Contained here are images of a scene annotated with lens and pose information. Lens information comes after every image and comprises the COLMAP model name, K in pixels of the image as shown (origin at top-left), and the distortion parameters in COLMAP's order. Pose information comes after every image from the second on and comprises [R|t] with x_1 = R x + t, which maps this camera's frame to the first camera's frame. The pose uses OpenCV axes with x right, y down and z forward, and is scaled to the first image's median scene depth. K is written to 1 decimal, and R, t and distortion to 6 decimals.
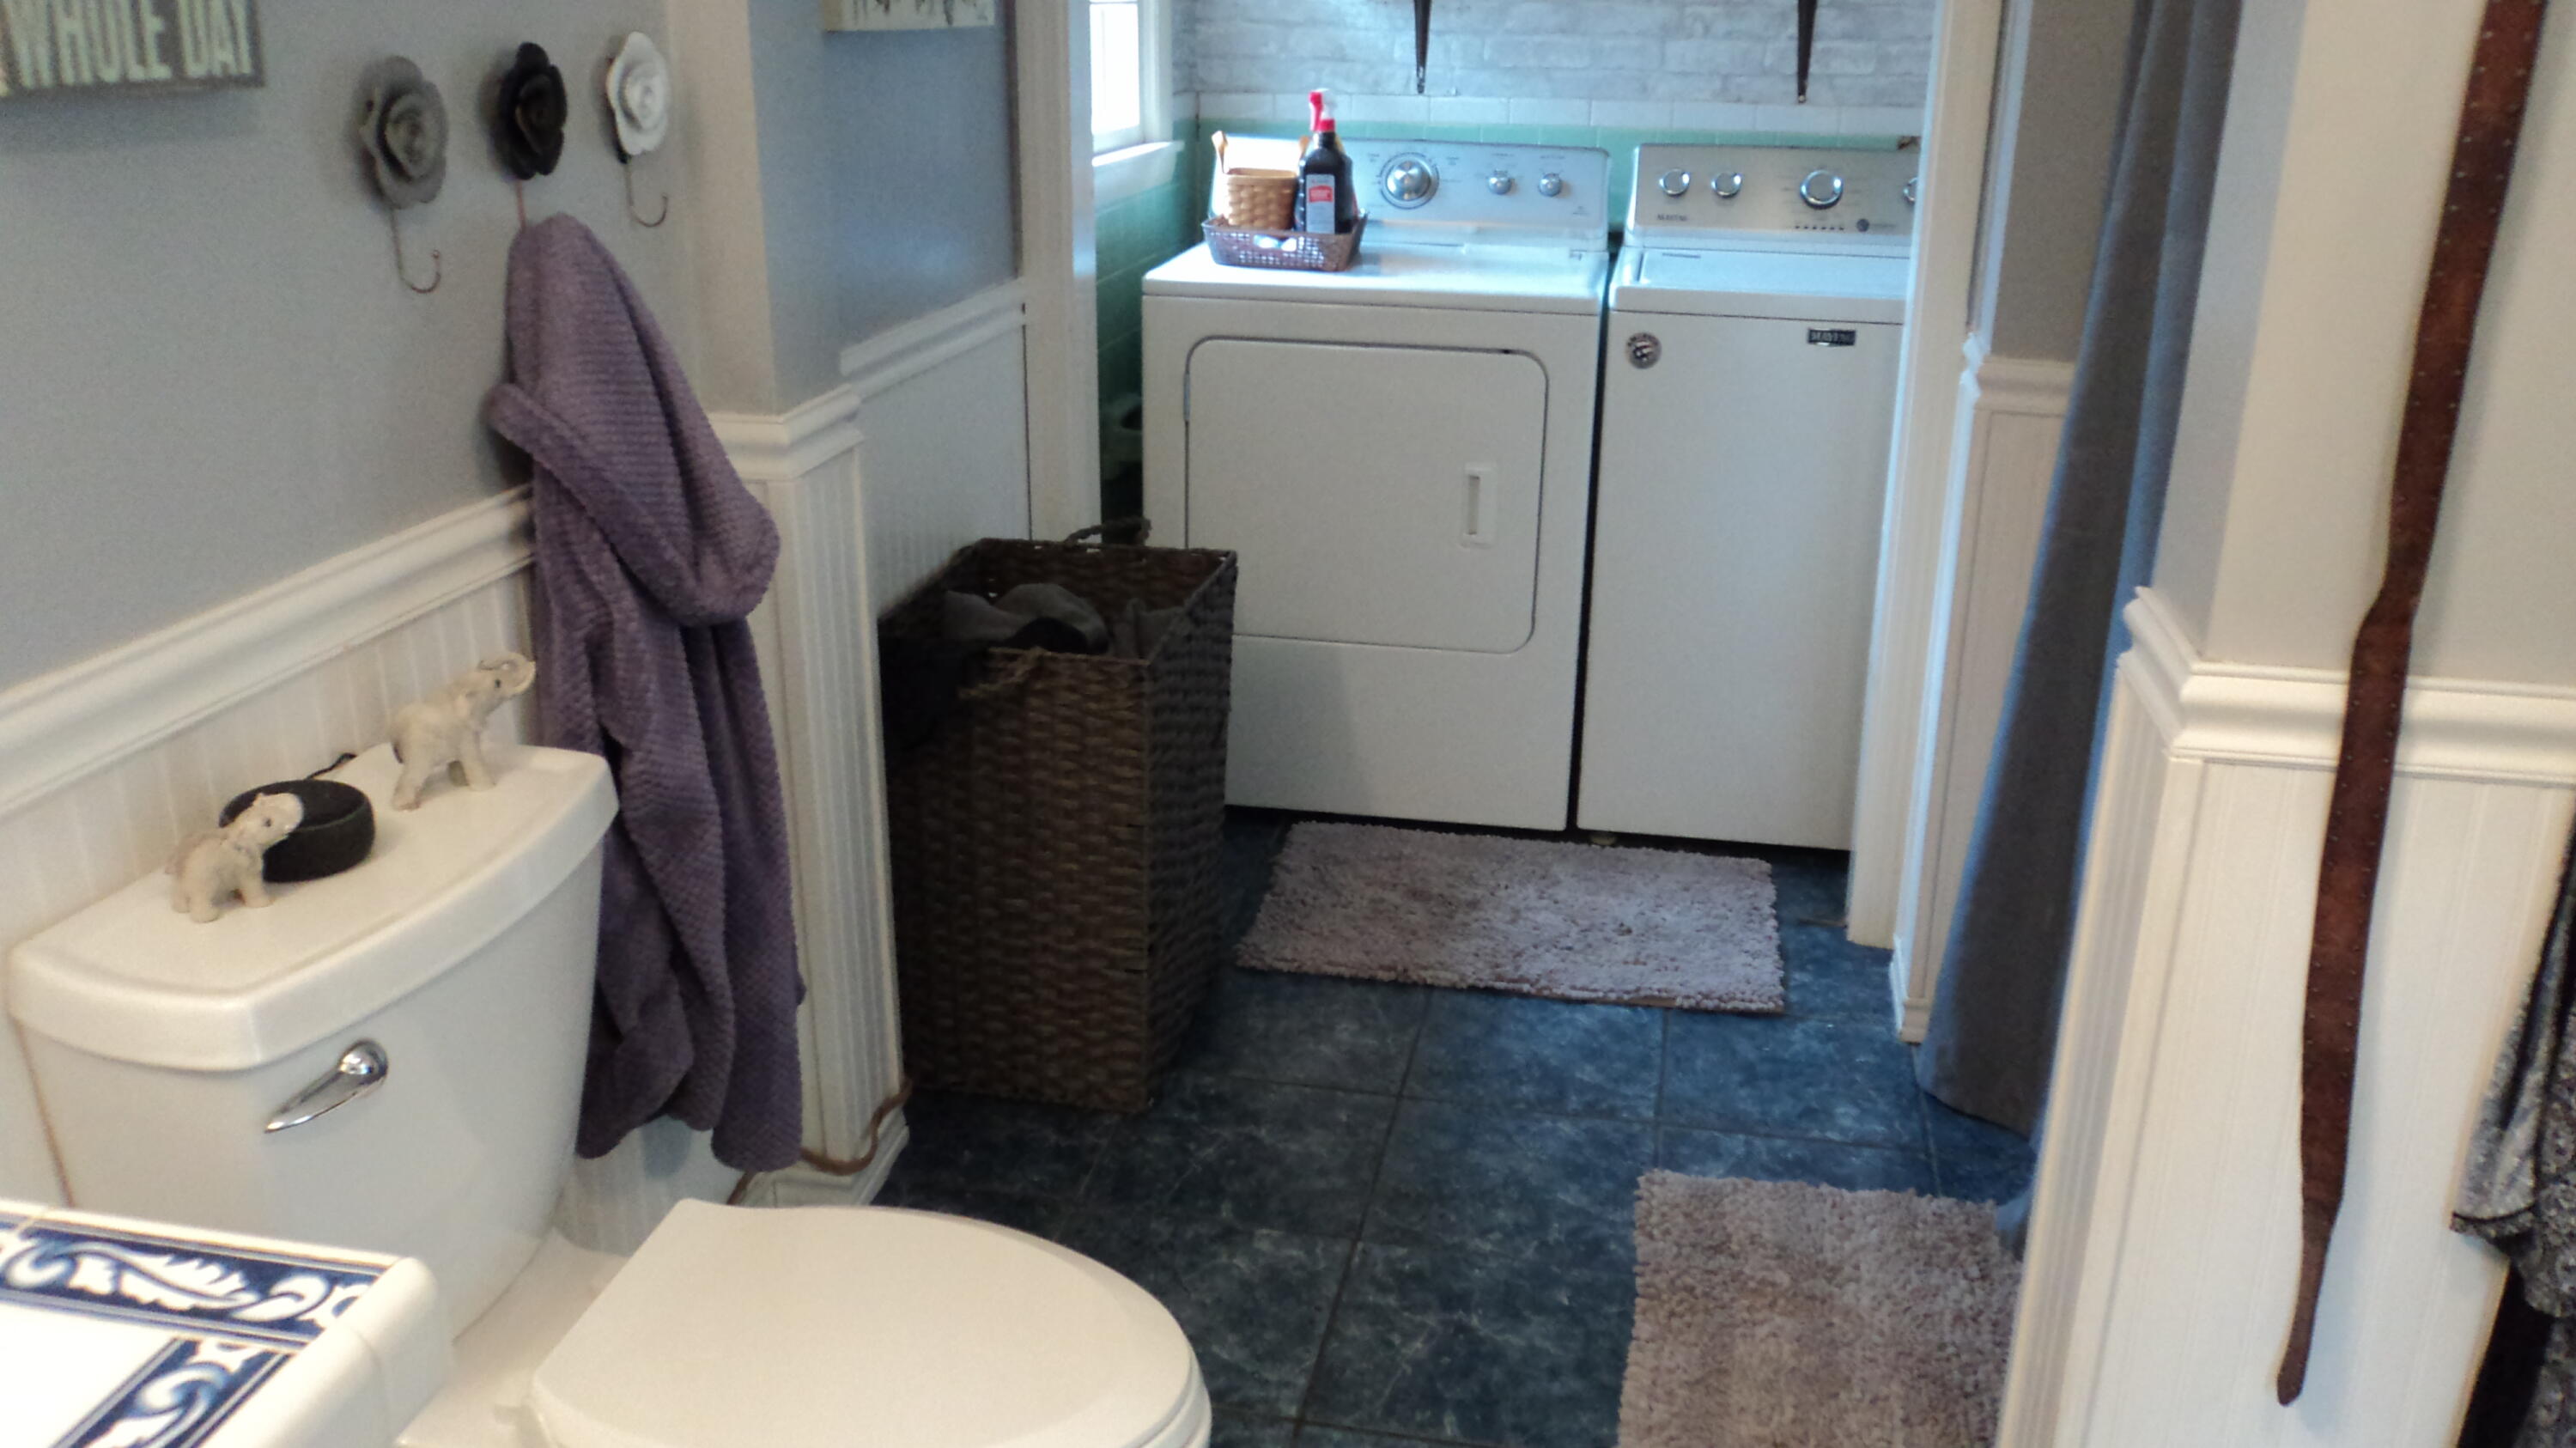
lens RADIAL K [[2064.9, 0, 1288.0], [0, 2064.9, 724.0], [0, 0, 1]] dist [-0.000753, -0.074927]
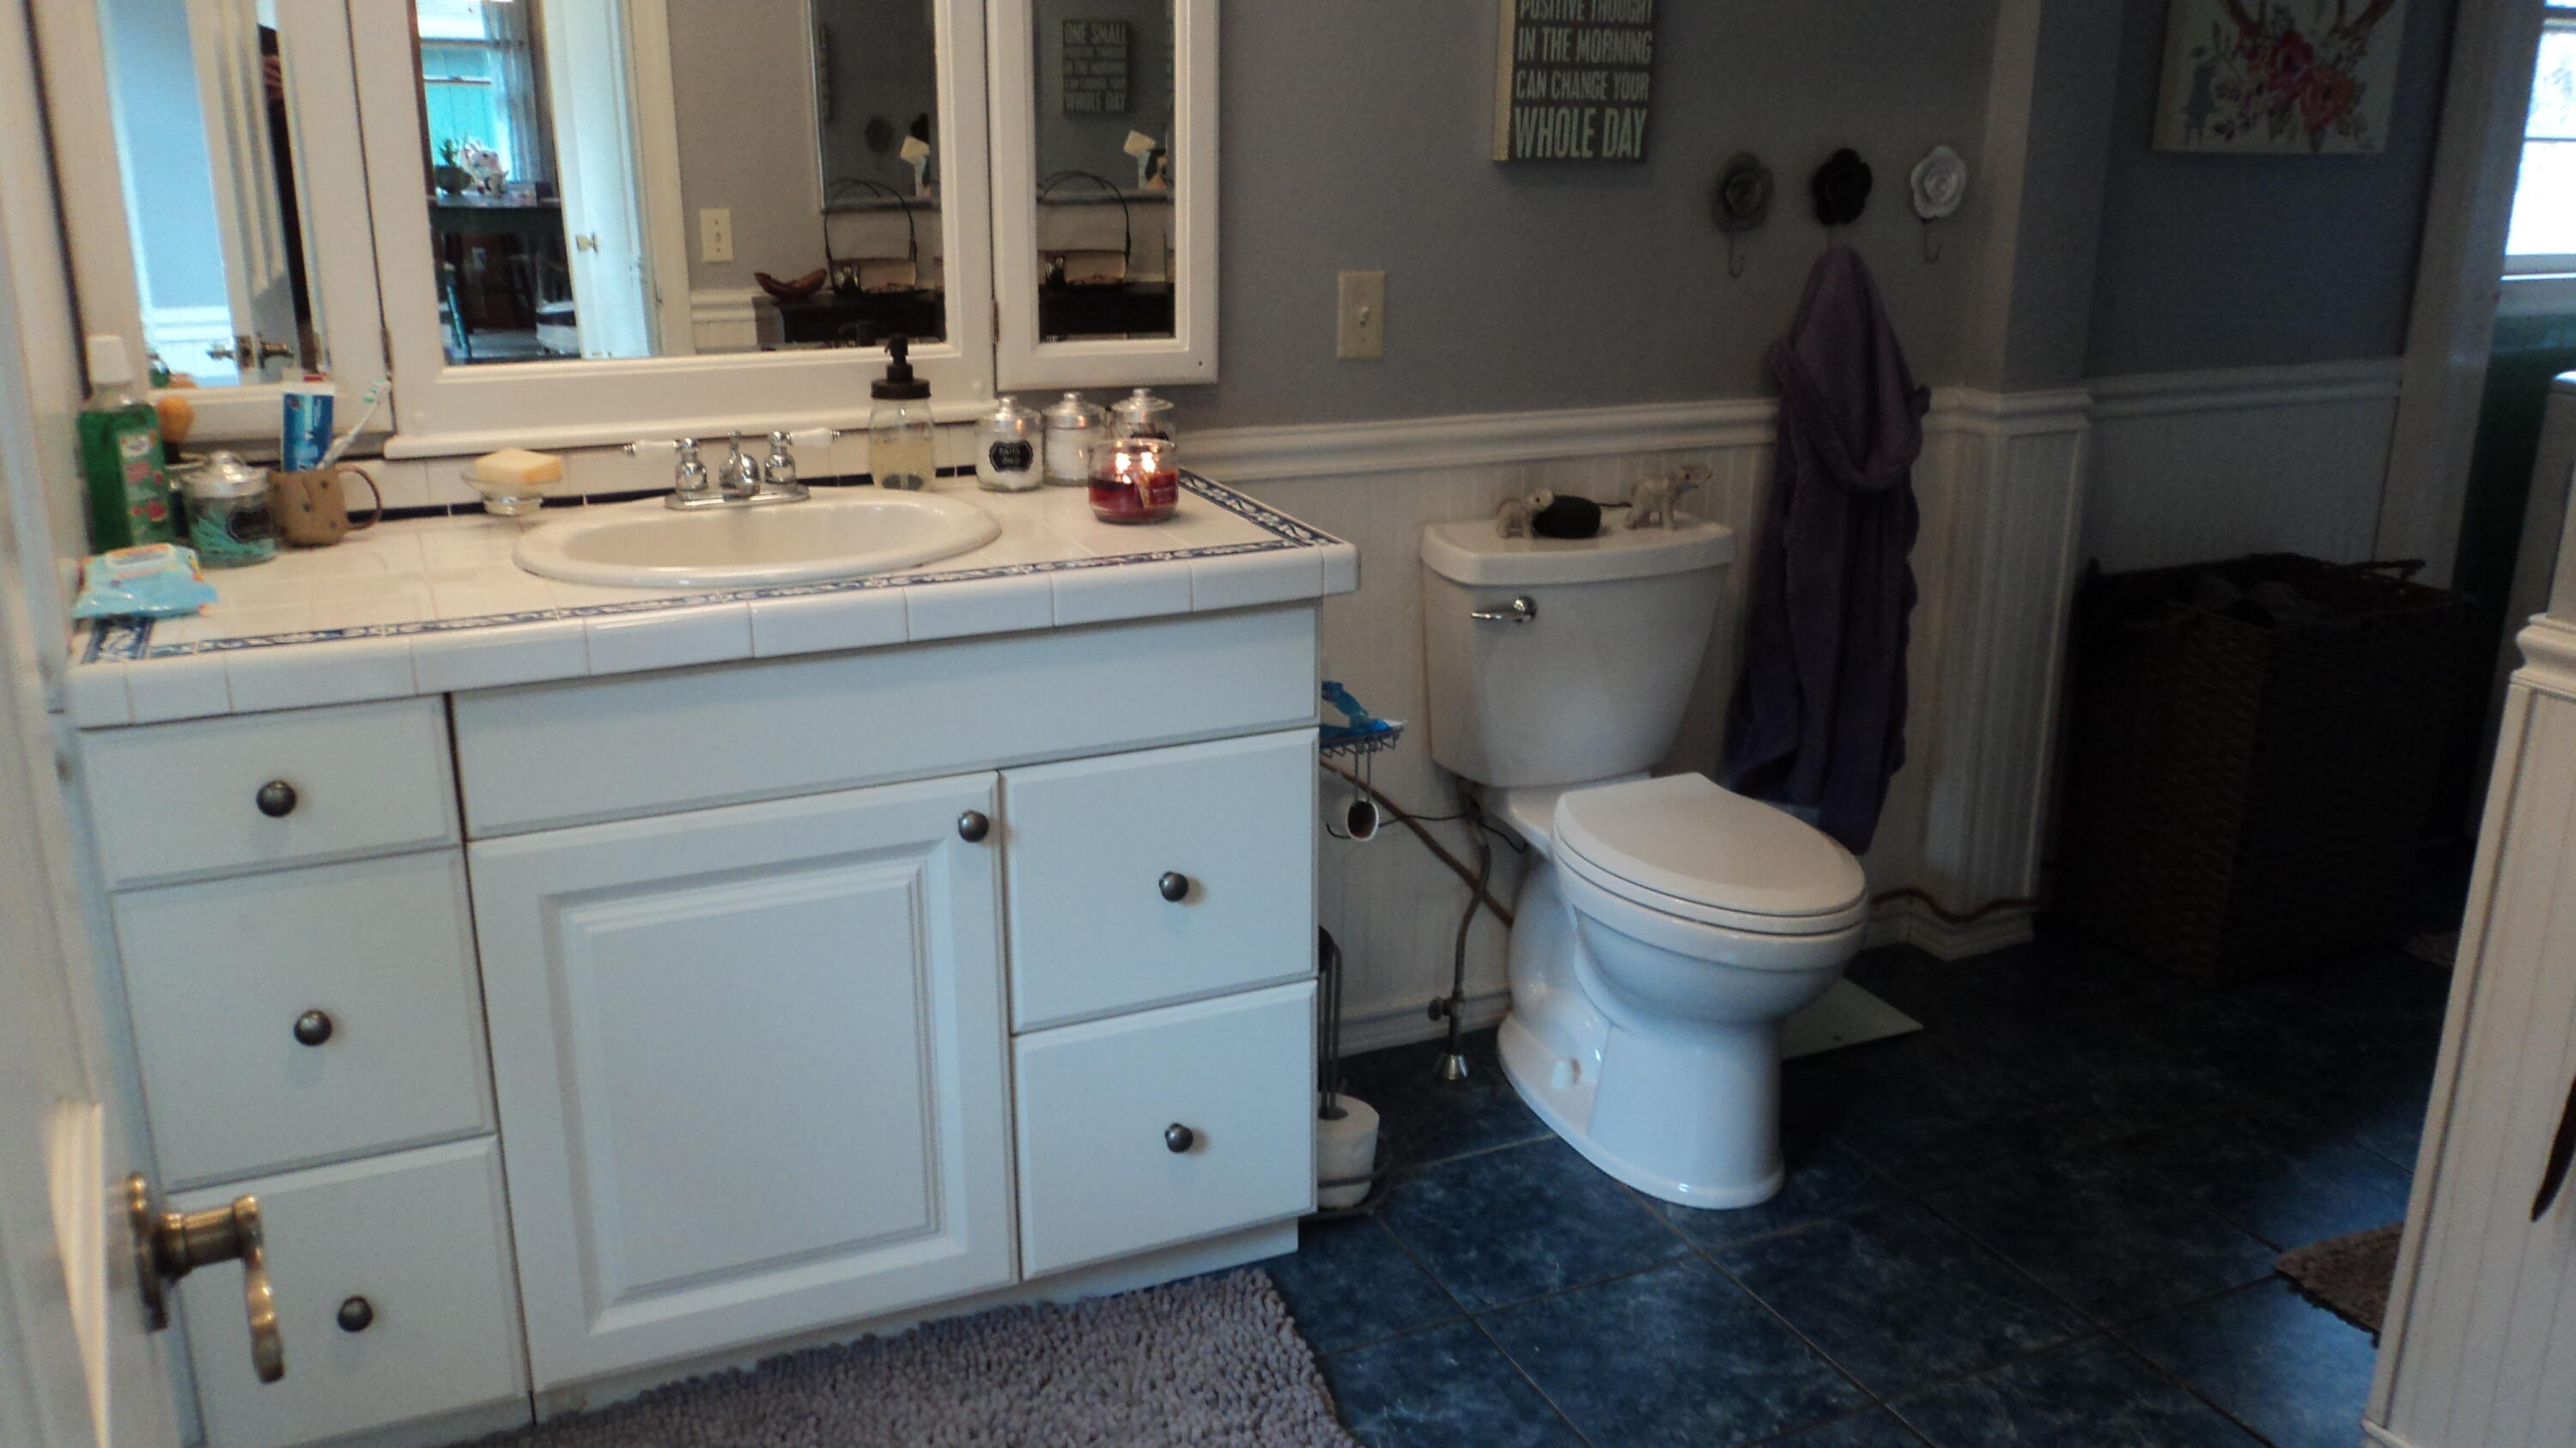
lens RADIAL K [[2064.9, 0, 1288.0], [0, 2064.9, 724.0], [0, 0, 1]] dist [-0.000753, -0.074927]
pose [[0.586817, 0.235885, -0.774599, 1.029060], [-0.275961, 0.957617, 0.082557, 0.158128], [0.761243, 0.165313, 0.627041, -0.489702]]
